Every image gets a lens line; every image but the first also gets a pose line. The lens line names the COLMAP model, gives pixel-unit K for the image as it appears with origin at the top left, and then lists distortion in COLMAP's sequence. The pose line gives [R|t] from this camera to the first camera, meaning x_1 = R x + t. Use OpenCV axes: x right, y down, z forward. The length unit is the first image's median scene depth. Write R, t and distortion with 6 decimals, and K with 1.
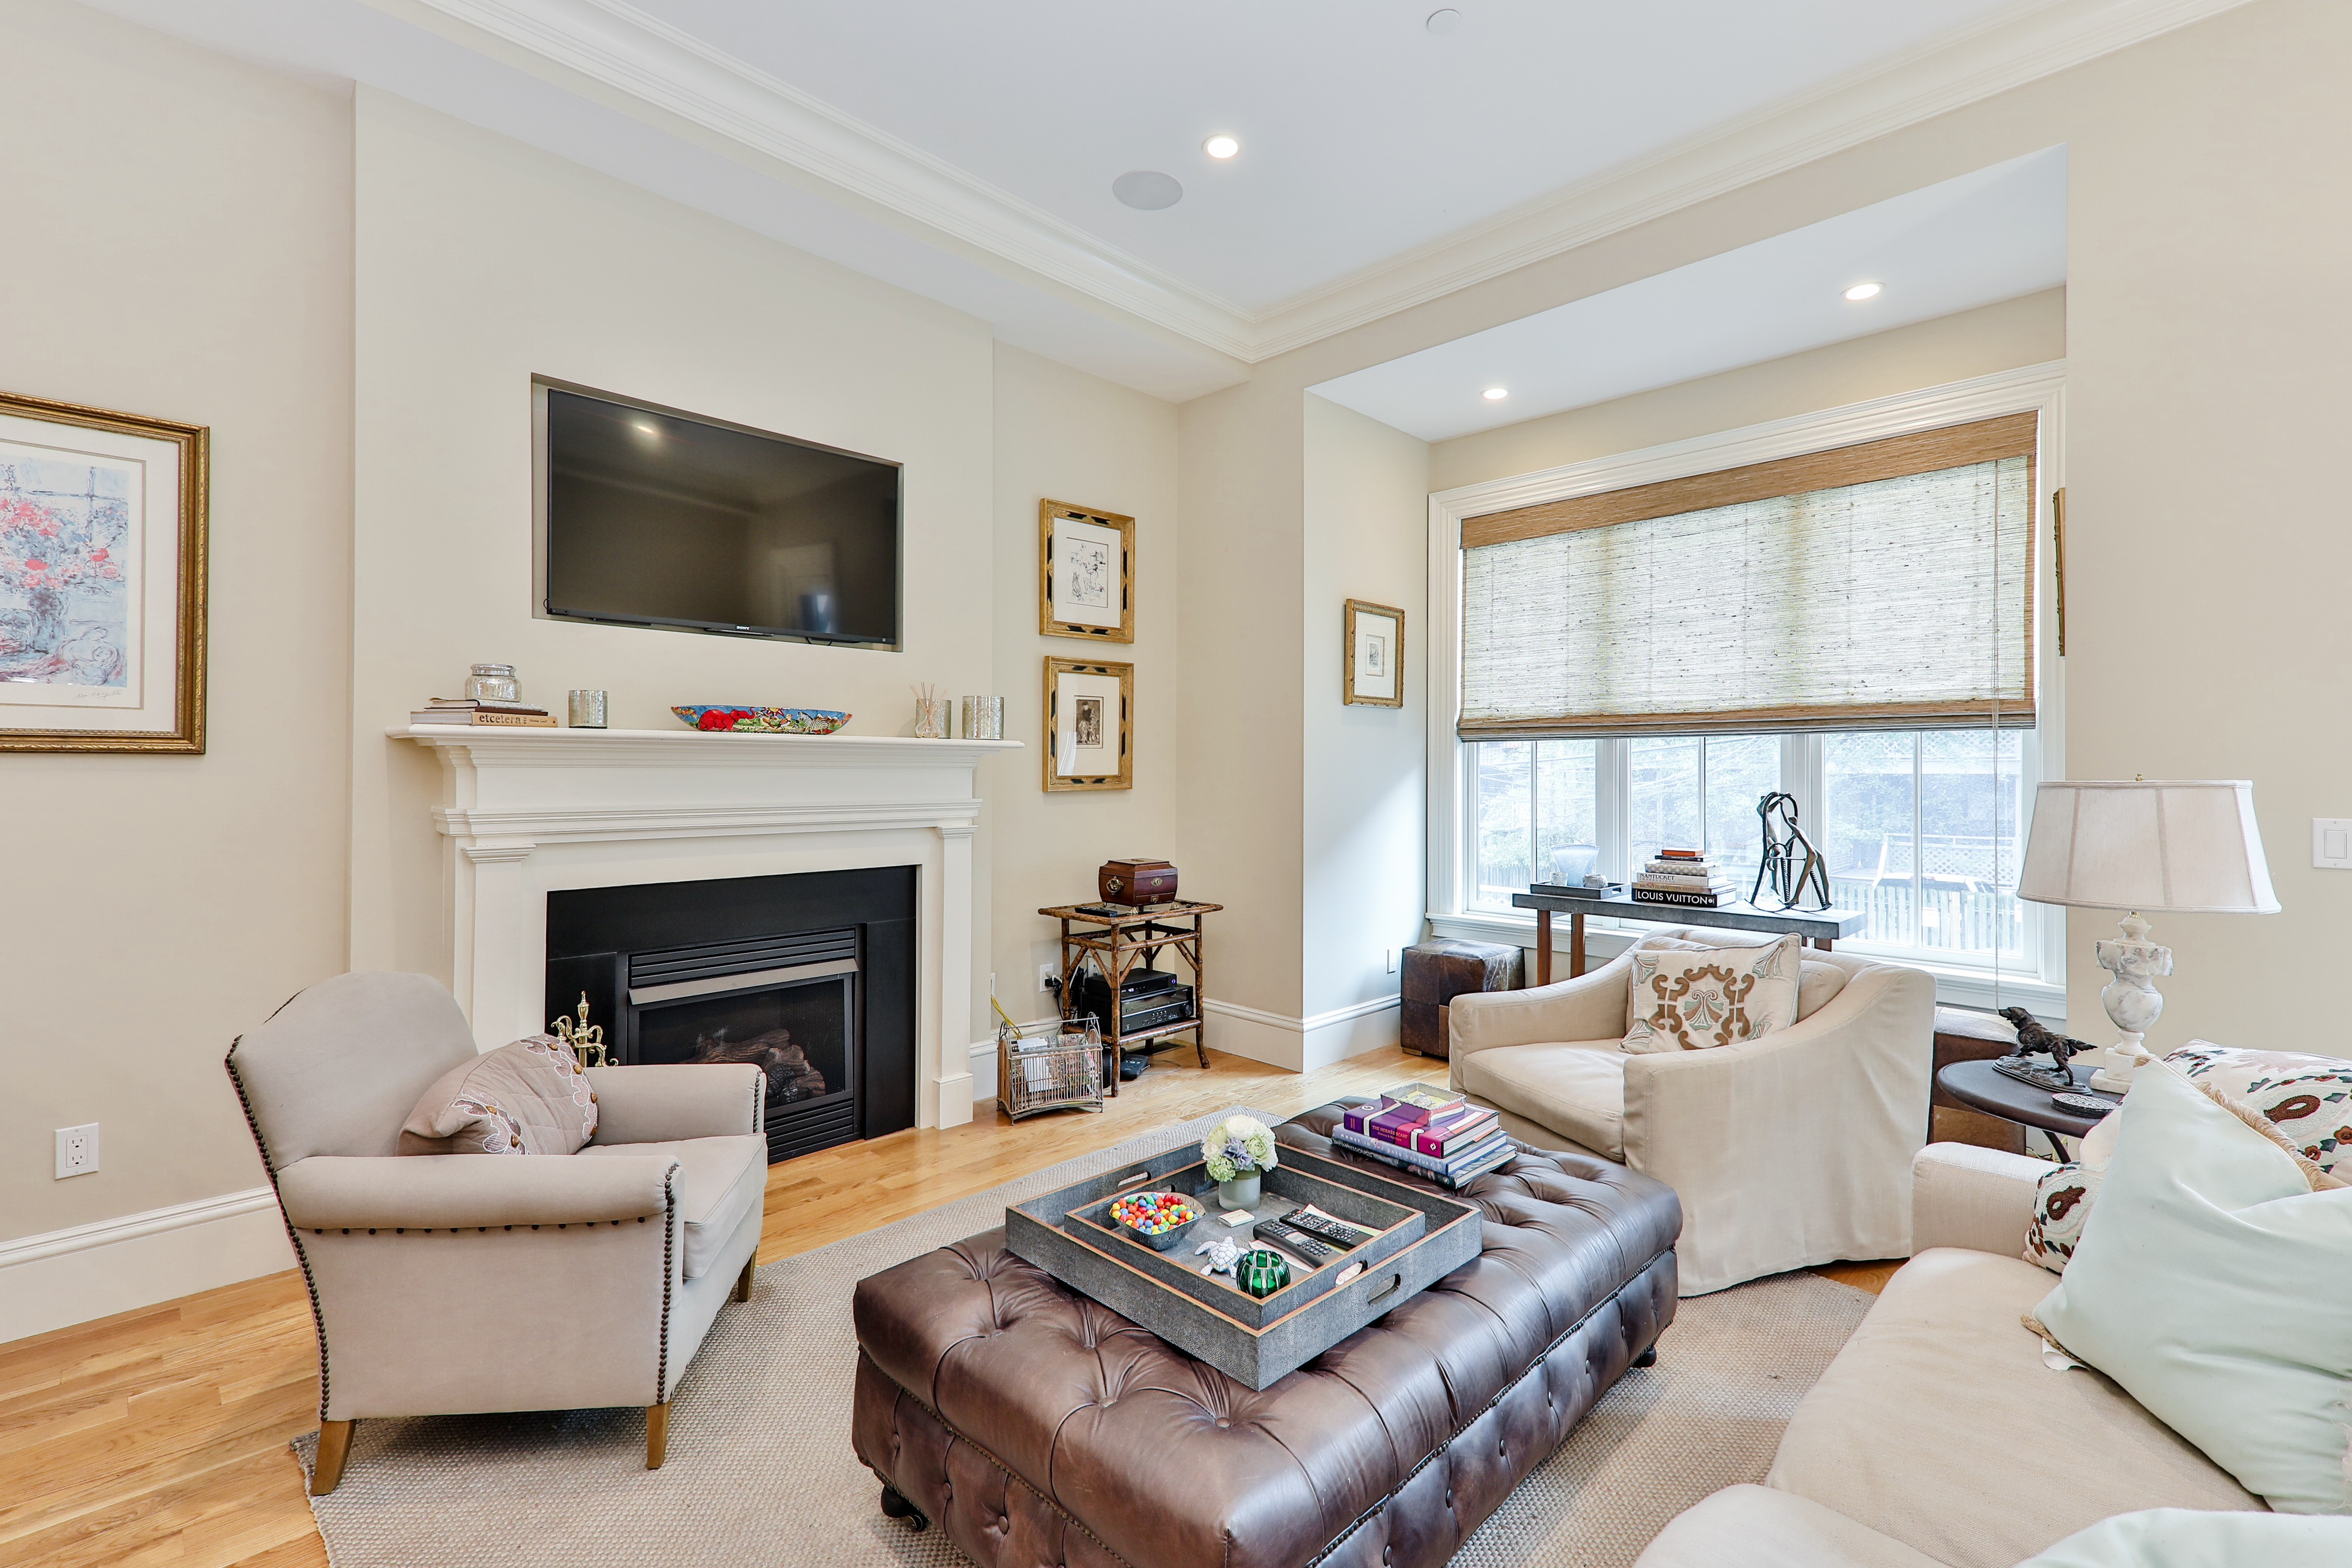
lens RADIAL K [[1029.4, 0, 1177.5], [0, 1029.4, 758.3], [0, 0, 1]] dist [0.001981, 0.000252]
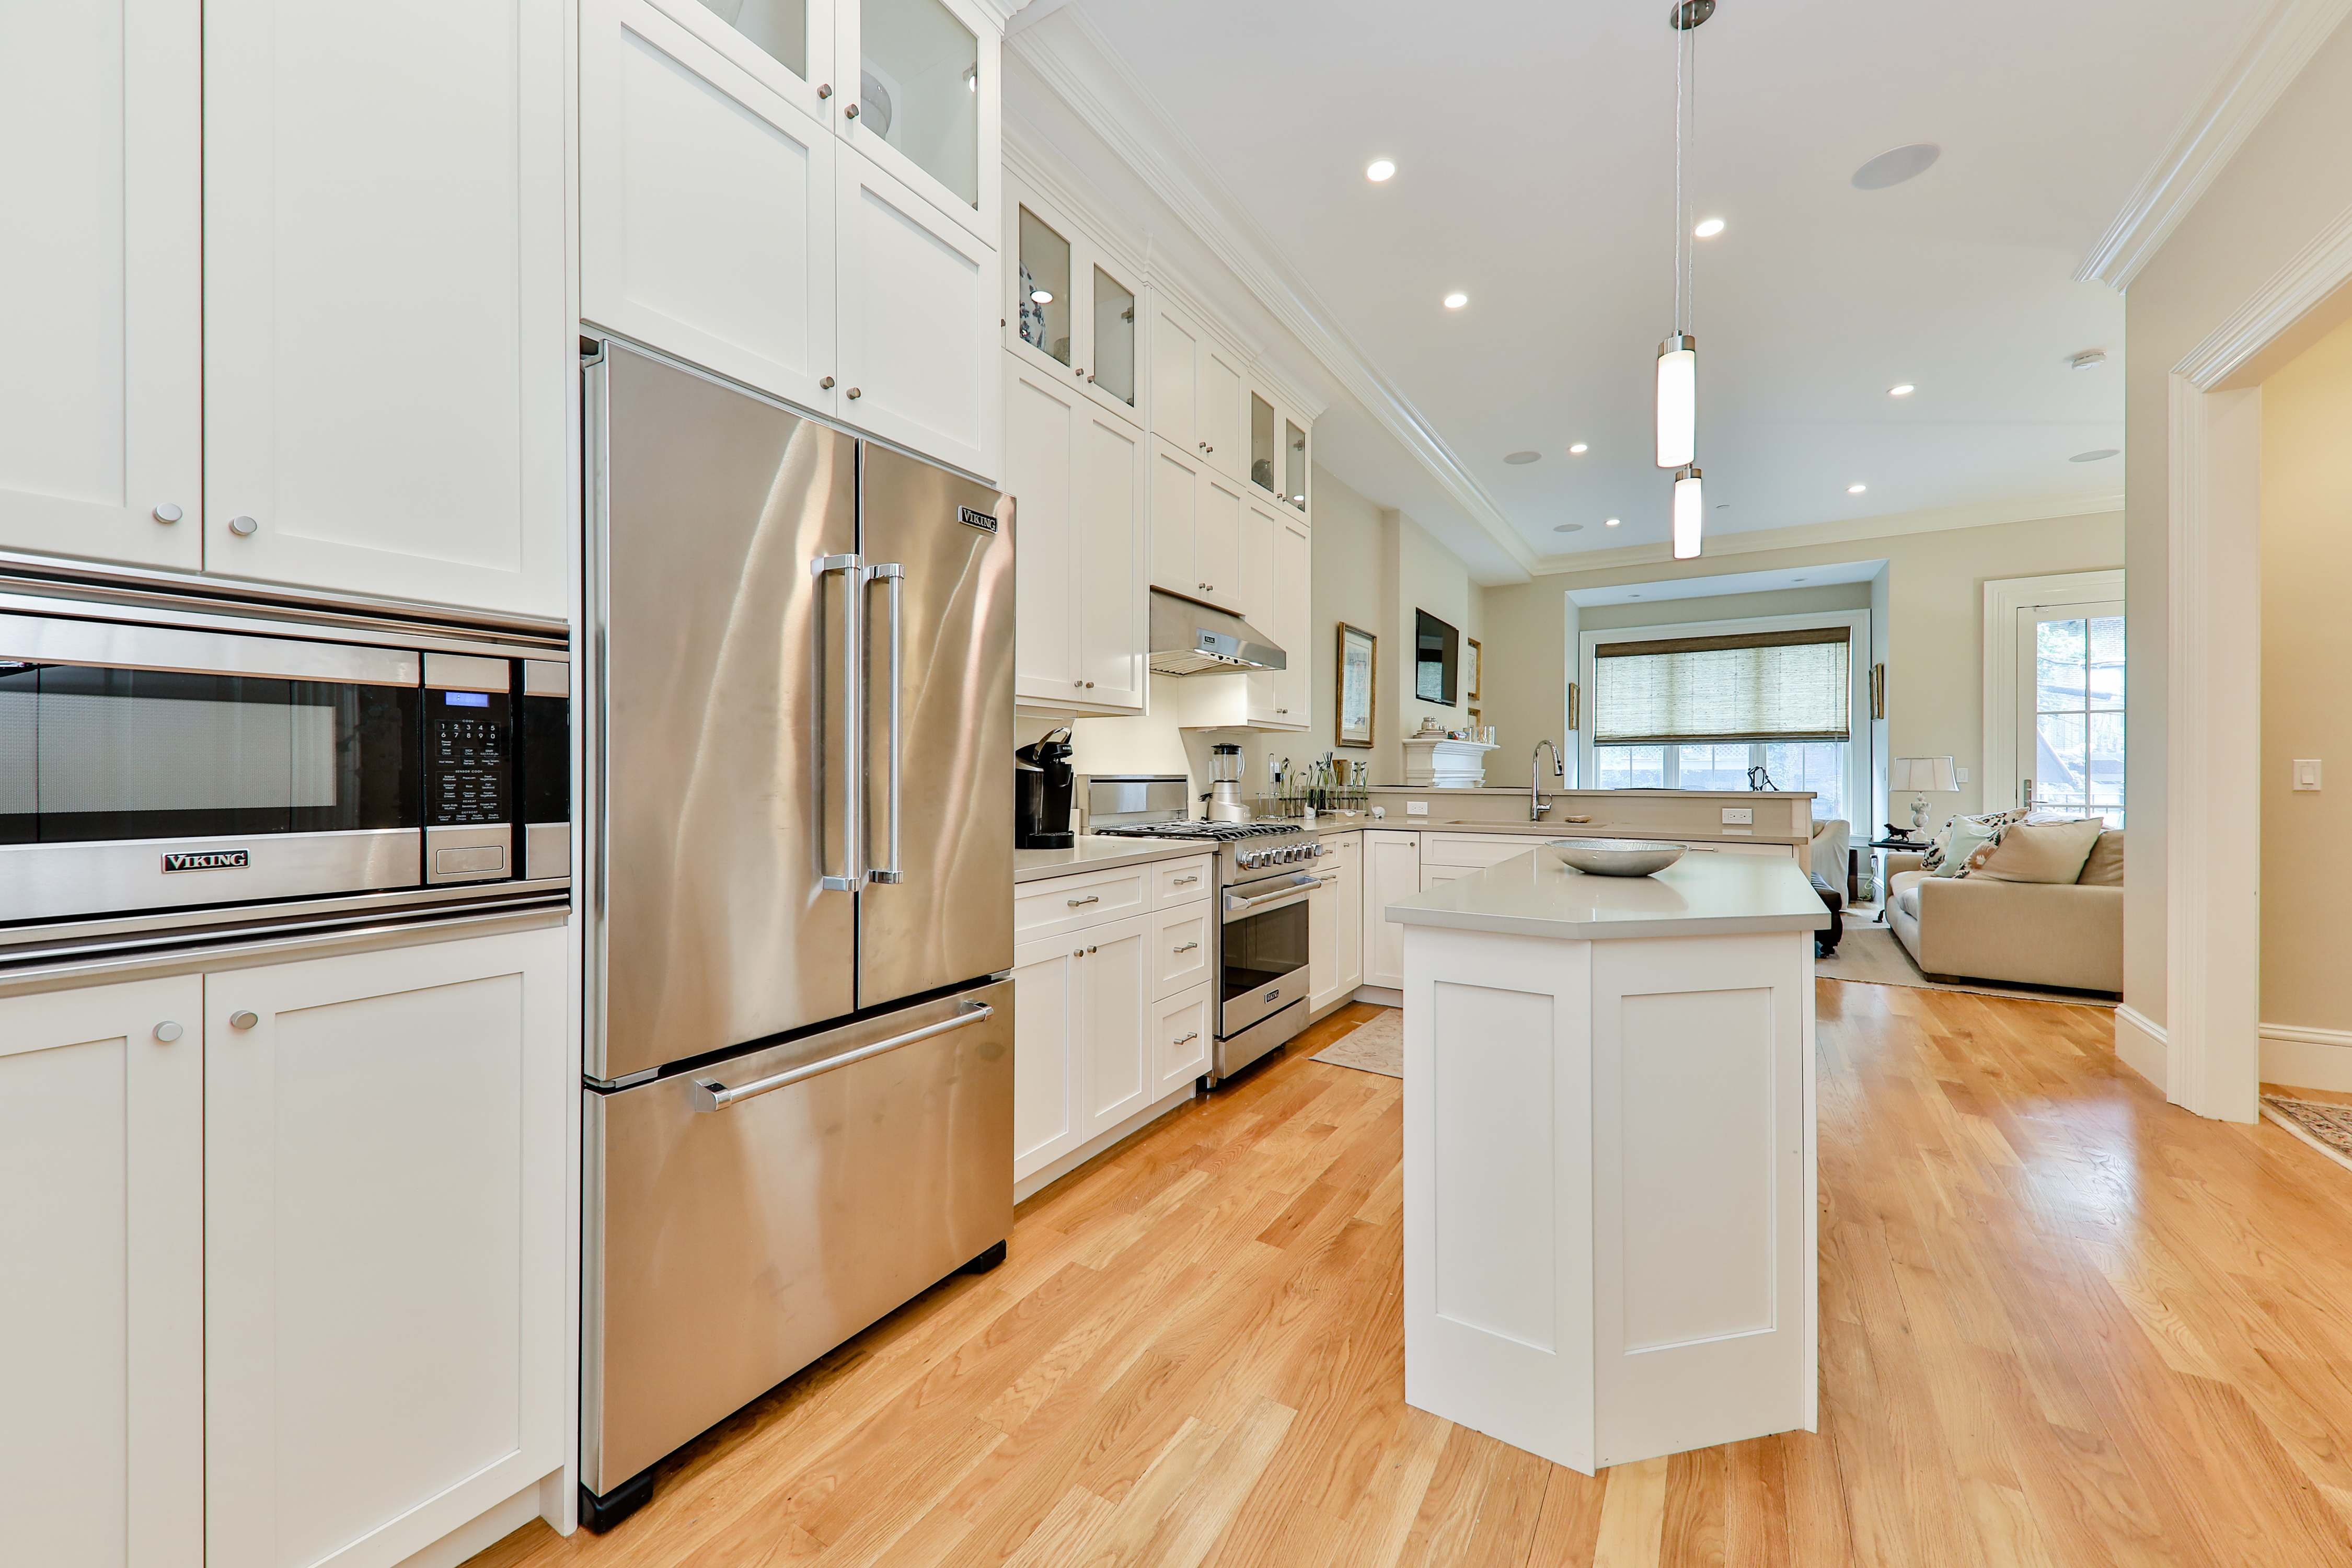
lens RADIAL K [[875.5, 0, 1173.5], [0, 875.5, 775.4], [0, 0, 1]] dist [0.000647, -0.007641]
pose [[0.978796, -0.003952, 0.204798, -1.293391], [0.000977, 0.999893, 0.014625, 0.021732], [-0.204834, -0.014114, 0.978695, -0.830765]]
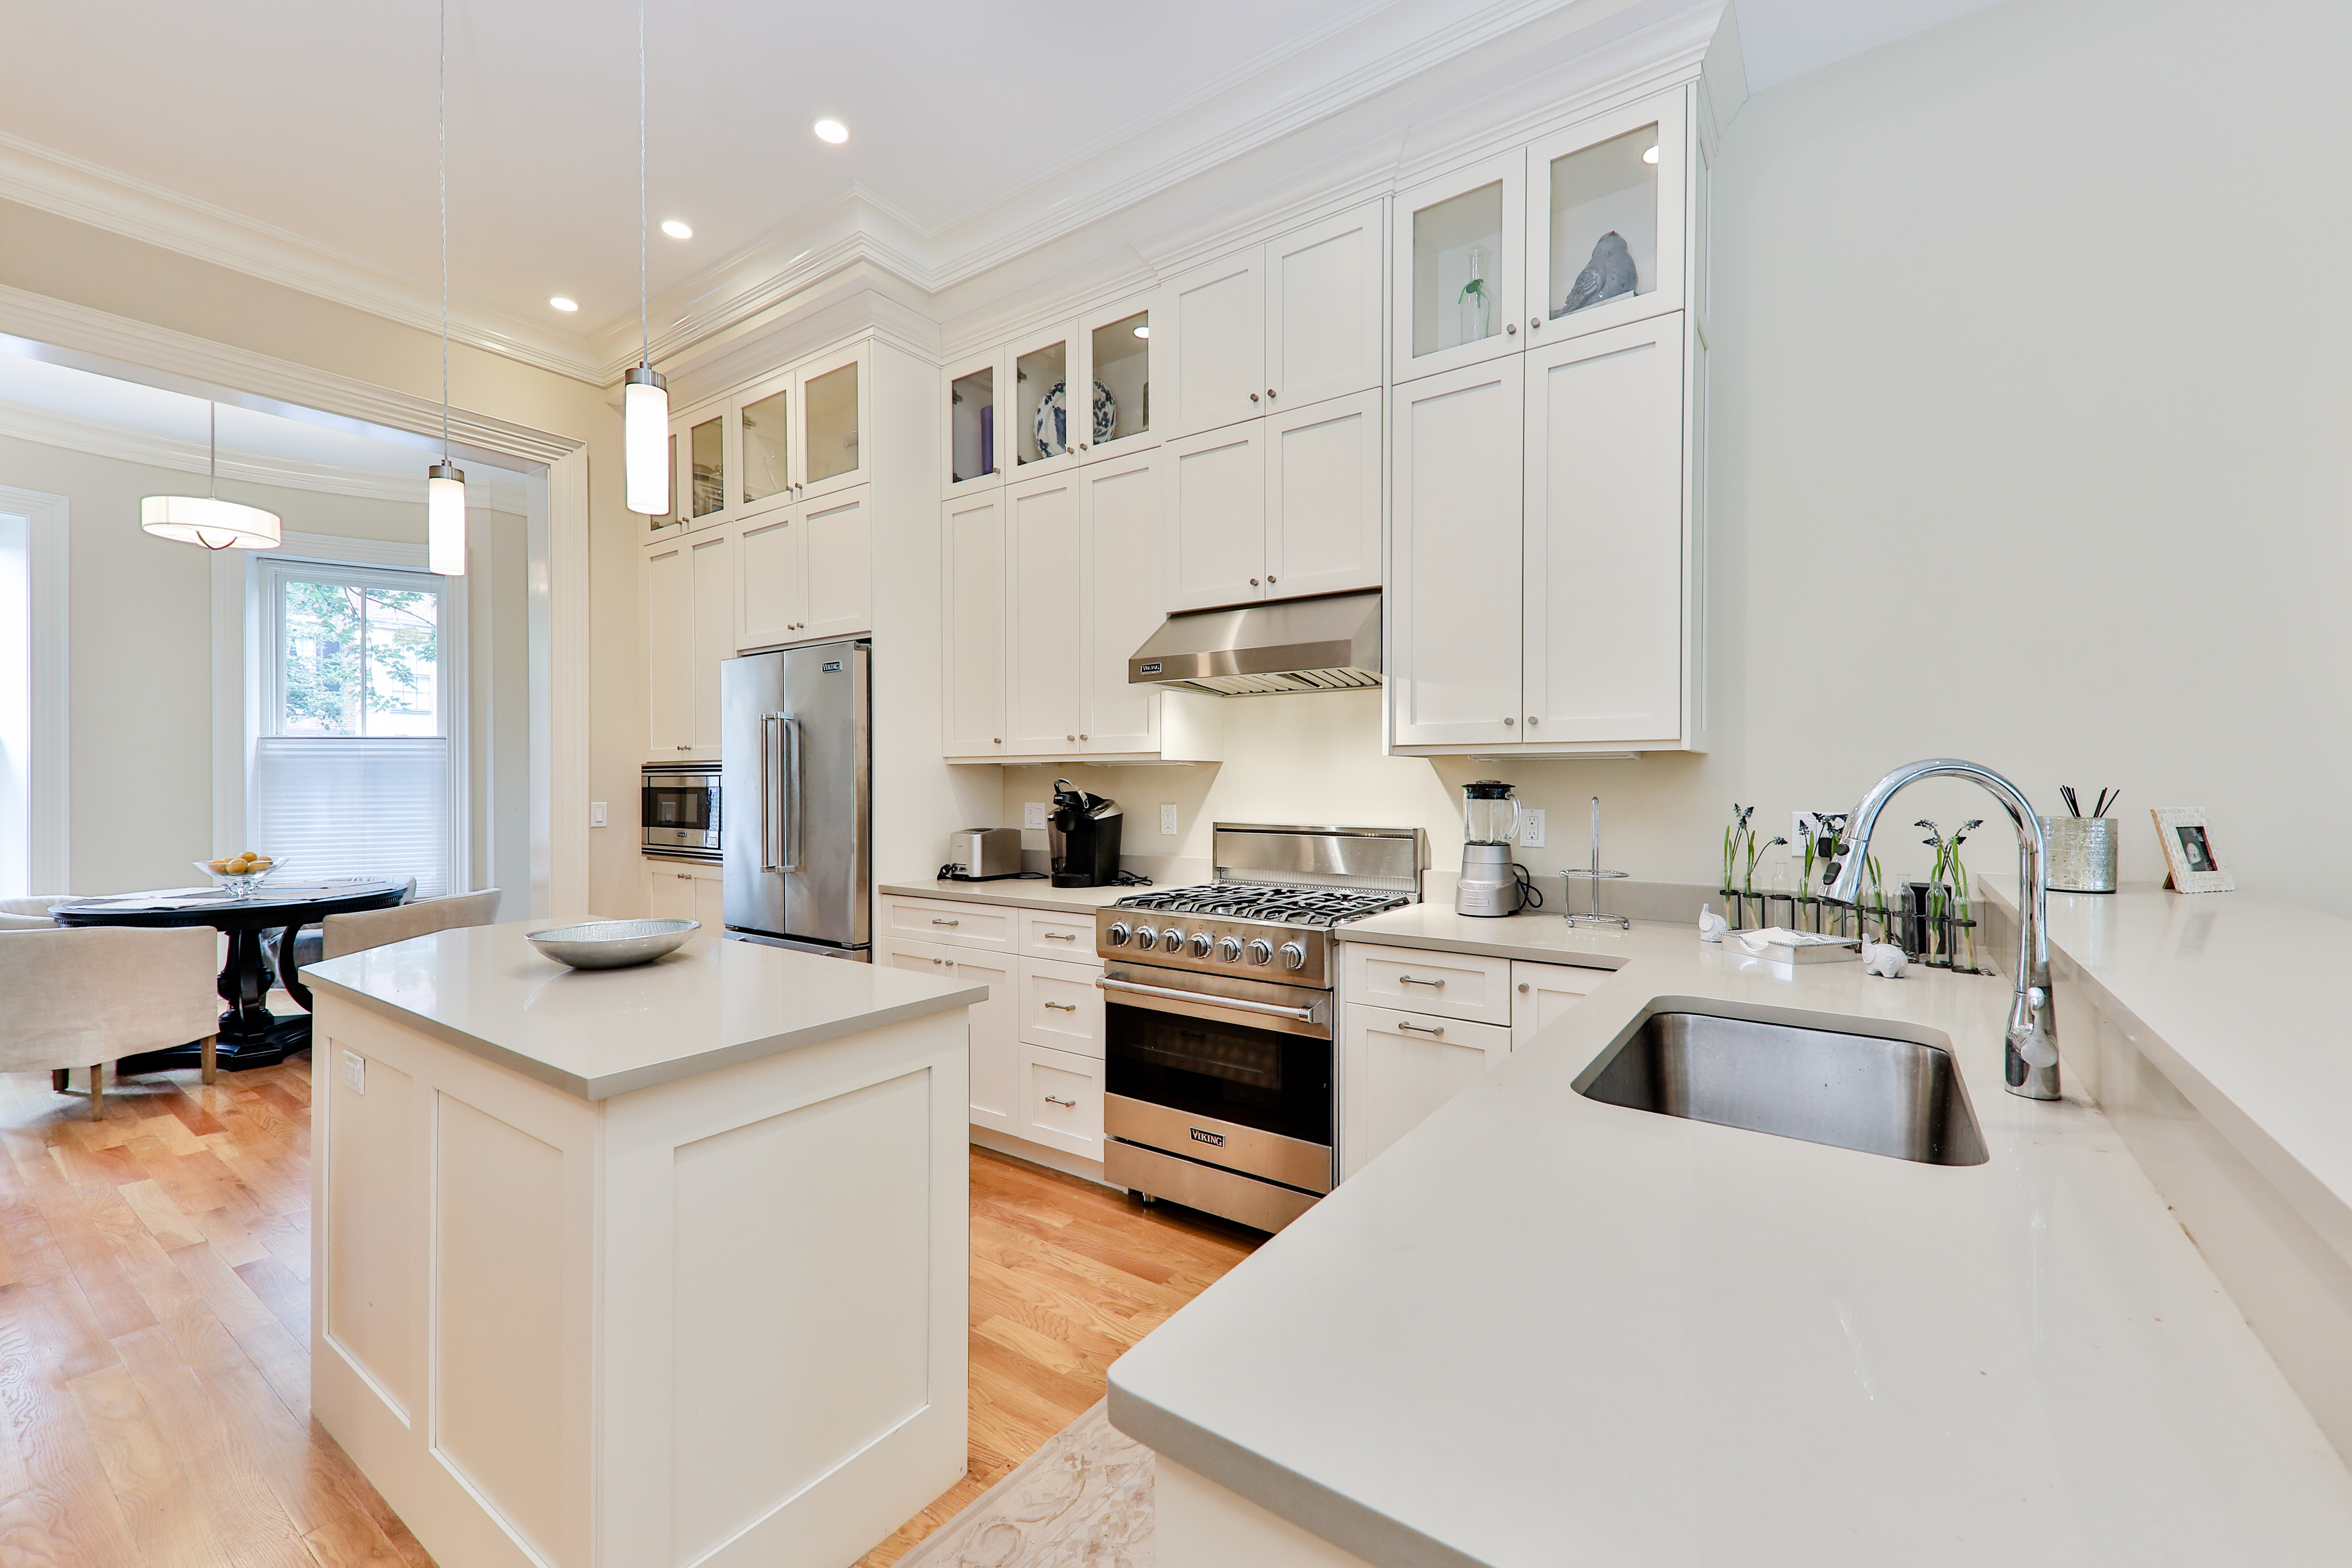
lens RADIAL K [[950.2, 0, 1176.0], [0, 950.2, 784.0], [0, 0, 1]] dist [0.028376, -0.013794]
pose [[0.150963, -0.002743, -0.988536, -0.356577], [0.011752, 0.999930, -0.000980, -0.000846], [0.988469, -0.011470, 0.150985, -0.135876]]
